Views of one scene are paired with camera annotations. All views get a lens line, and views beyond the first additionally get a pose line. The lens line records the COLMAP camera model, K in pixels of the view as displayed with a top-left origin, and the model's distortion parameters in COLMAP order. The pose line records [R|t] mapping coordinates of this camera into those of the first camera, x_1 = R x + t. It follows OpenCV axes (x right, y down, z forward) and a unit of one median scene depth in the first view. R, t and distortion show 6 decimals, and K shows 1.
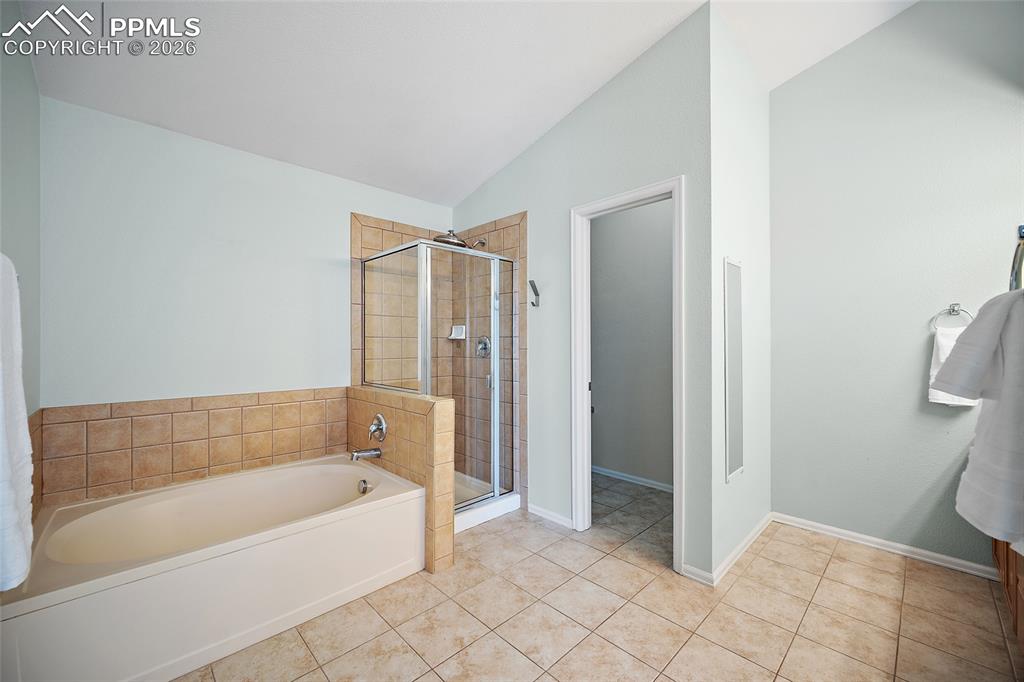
lens RADIAL K [[400.5, 0, 512.8], [0, 400.5, 342.4], [0, 0, 1]] dist [-0.002978, -0.000063]
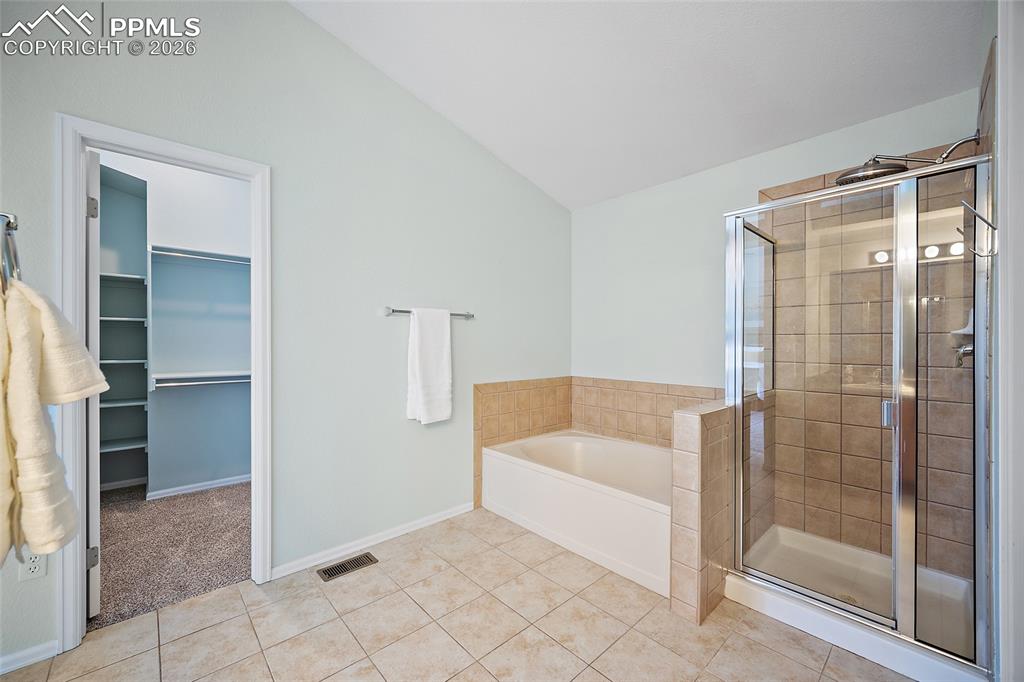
lens RADIAL K [[400.5, 0, 507.4], [0, 400.5, 343.1], [0, 0, 1]] dist [-0.002978, -0.000063]
pose [[-0.020746, 0.003447, -0.999779, 0.601173], [-0.000997, 0.999993, 0.003469, 0.001657], [0.999784, 0.001069, -0.020742, 0.601495]]
